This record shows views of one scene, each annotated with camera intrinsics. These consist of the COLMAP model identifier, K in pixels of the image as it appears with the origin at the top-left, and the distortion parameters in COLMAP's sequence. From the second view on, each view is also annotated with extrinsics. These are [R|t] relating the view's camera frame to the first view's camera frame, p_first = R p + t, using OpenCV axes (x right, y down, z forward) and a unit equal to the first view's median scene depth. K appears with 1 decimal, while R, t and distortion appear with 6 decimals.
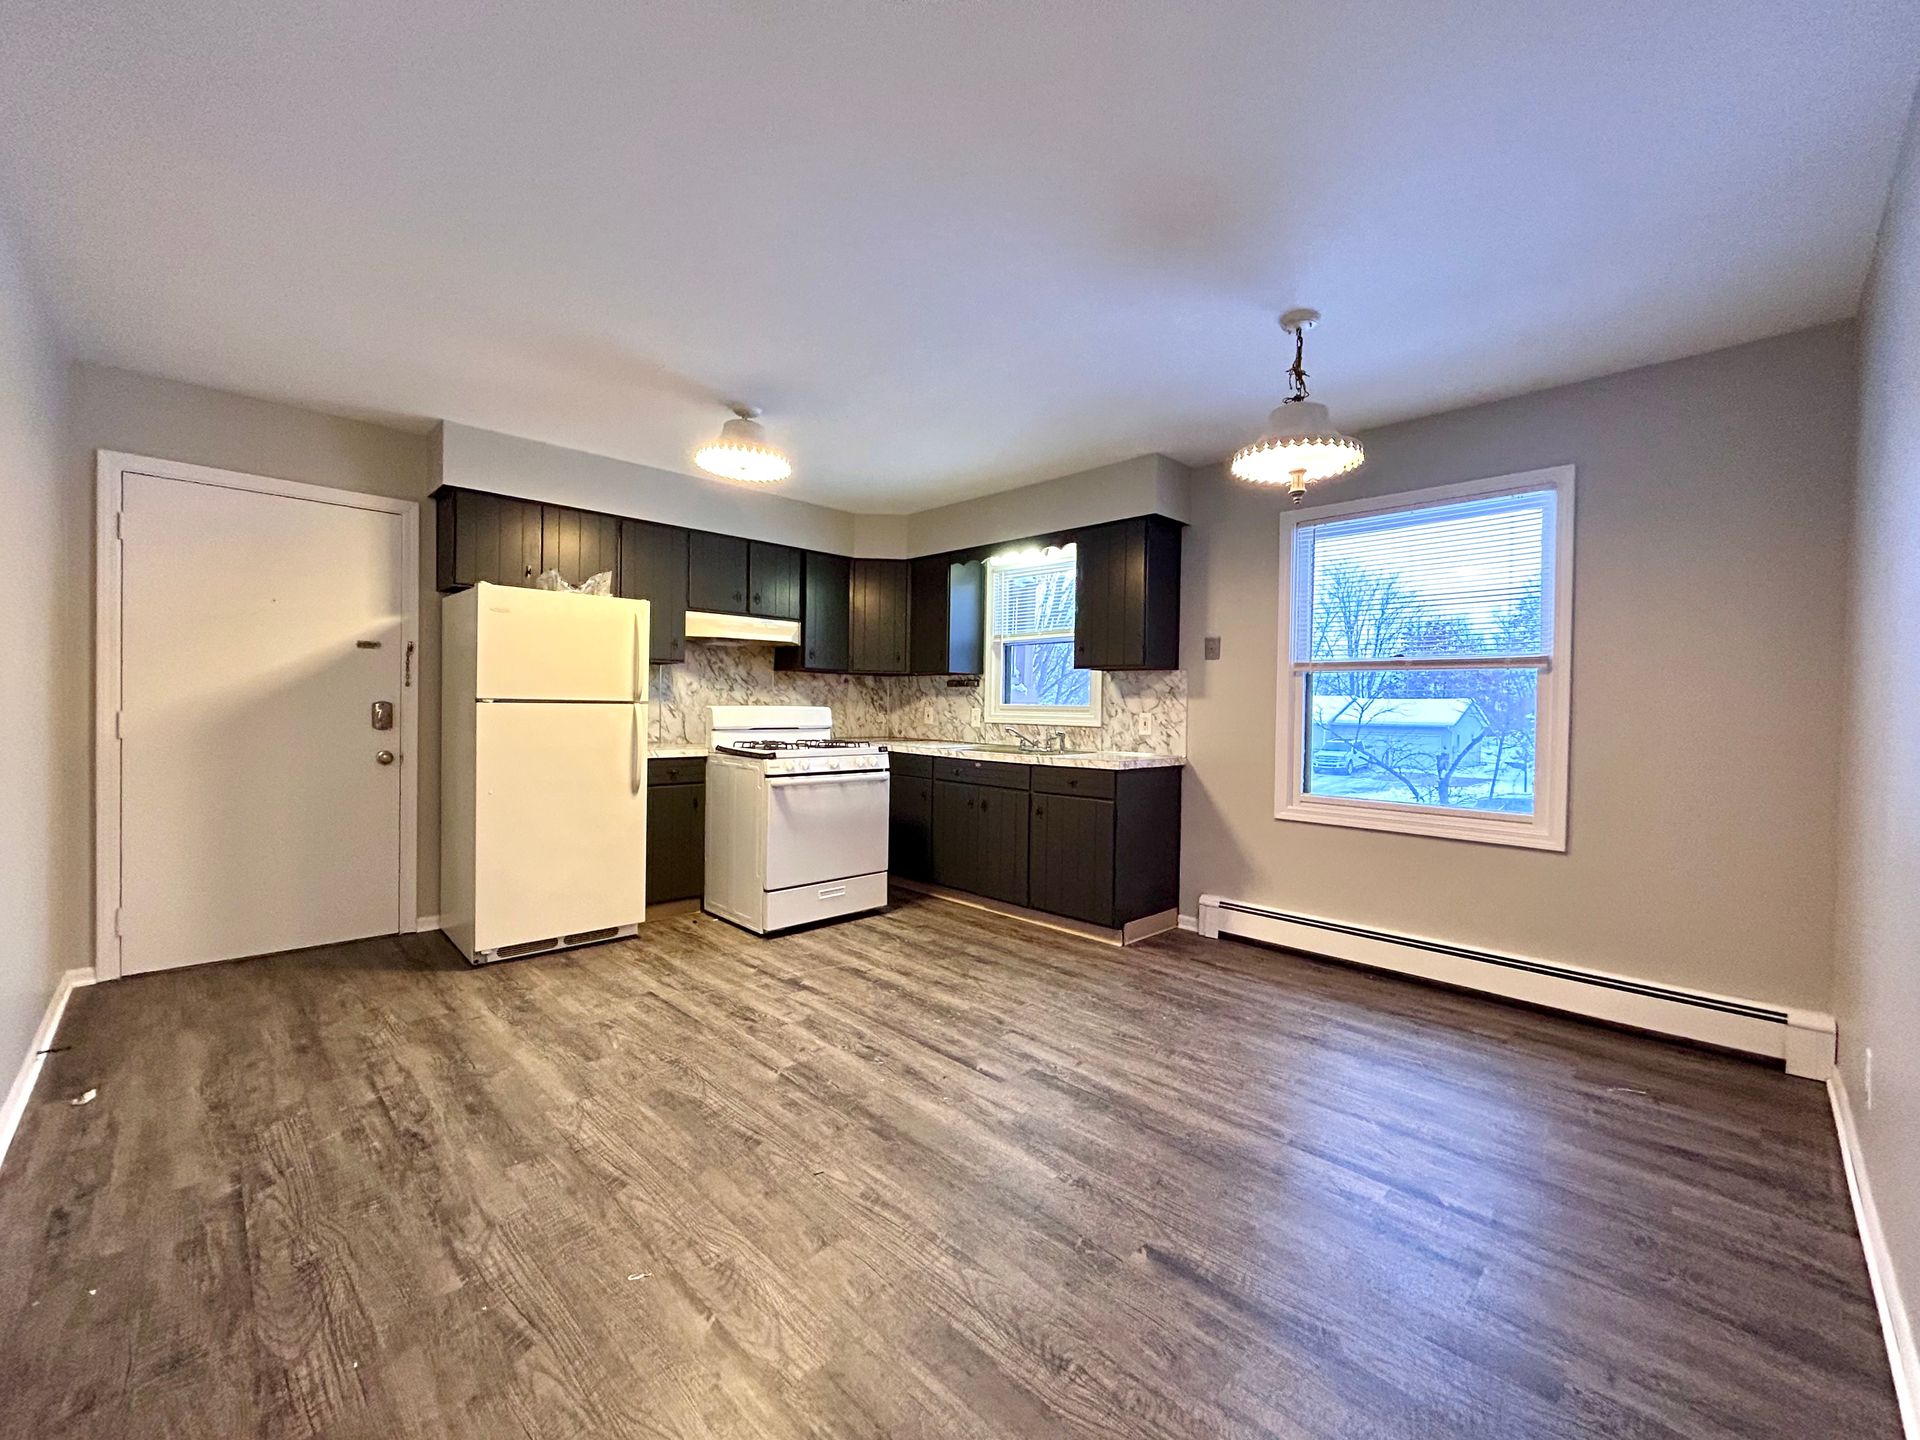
lens RADIAL K [[776.6, 0, 957.5], [0, 776.6, 719.0], [0, 0, 1]] dist [0.000452, 0.000587]
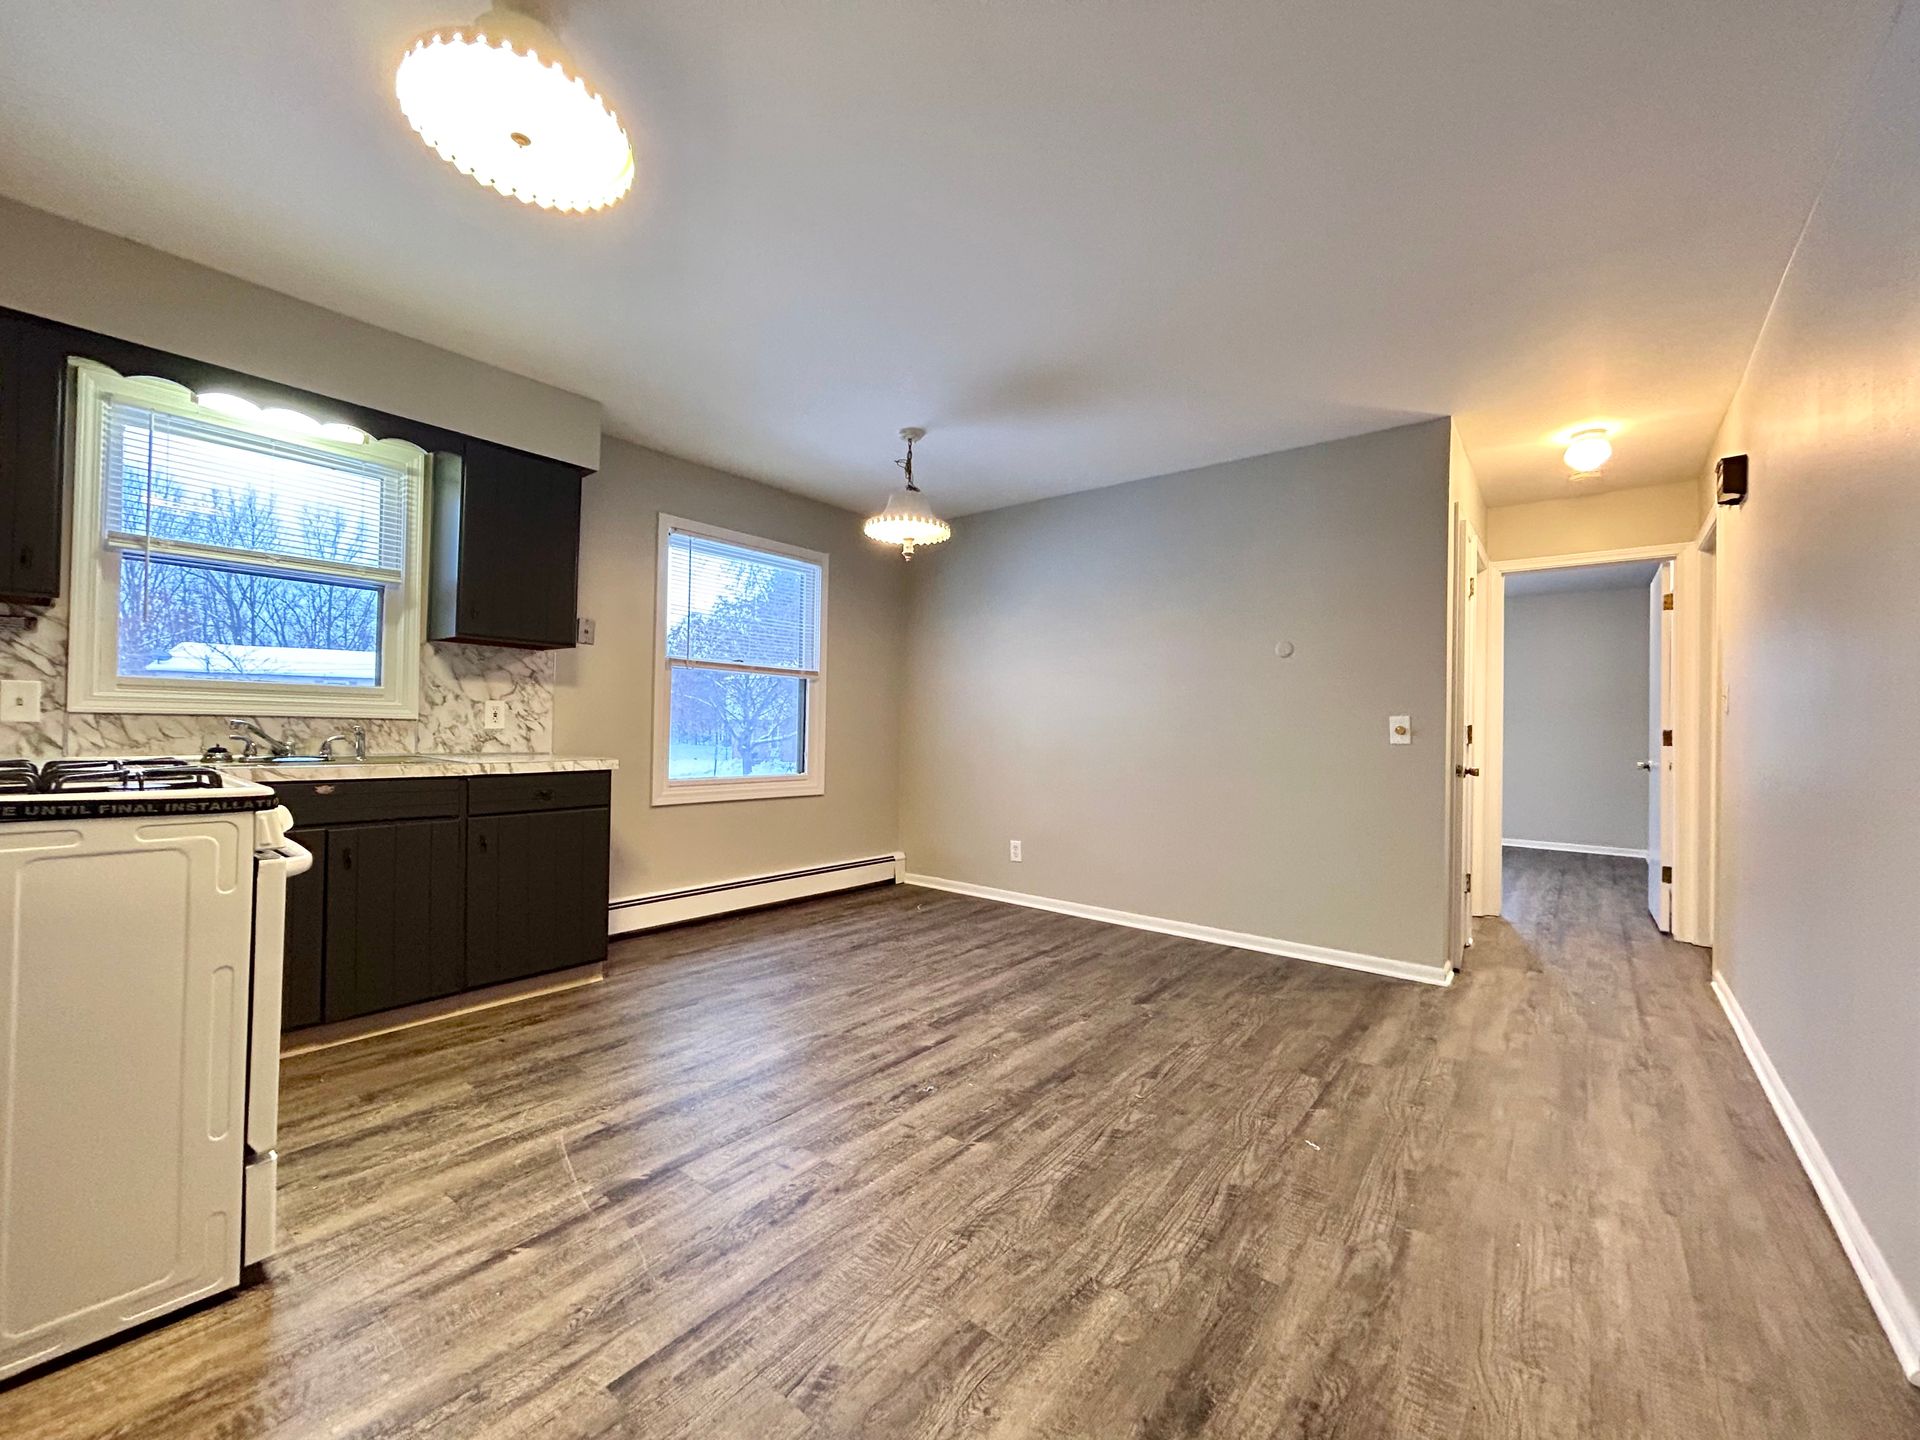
lens RADIAL K [[776.6, 0, 957.5], [0, 776.6, 719.0], [0, 0, 1]] dist [0.000452, 0.000587]
pose [[-0.109803, -0.007007, 0.993929, -0.677821], [-0.007233, 0.999954, 0.006251, 0.002542], [-0.993927, -0.006503, -0.109849, 0.724776]]
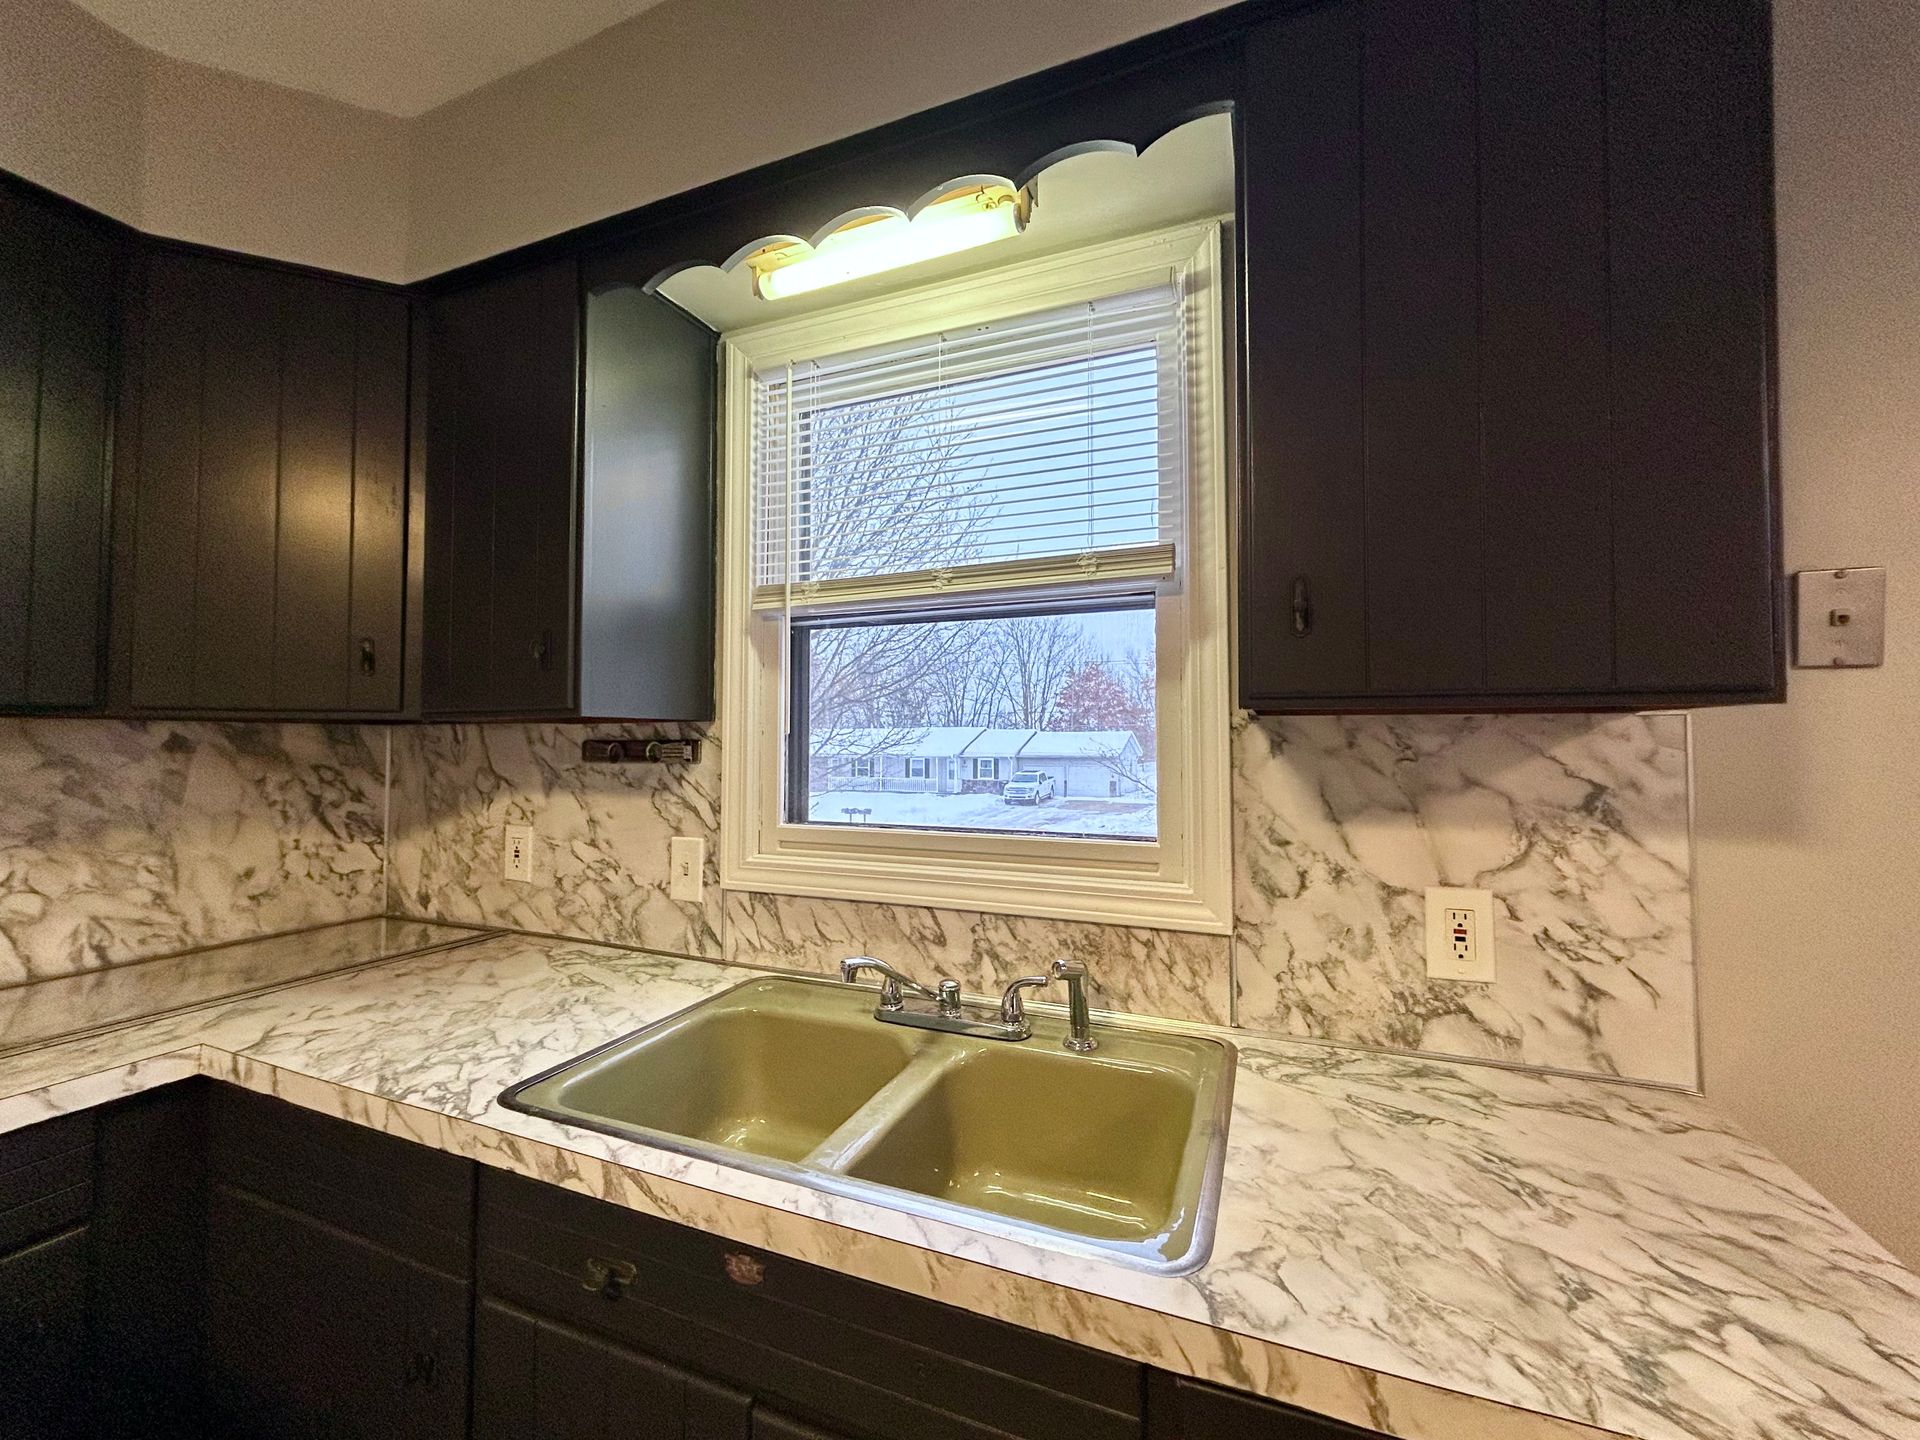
lens RADIAL K [[776.6, 0, 957.5], [0, 776.6, 719.0], [0, 0, 1]] dist [0.000452, 0.000587]
pose [[0.920274, -0.003877, 0.391255, 0.004159], [0.020711, 0.999032, -0.038816, -0.063425], [-0.390725, 0.043824, 0.919464, 0.970276]]
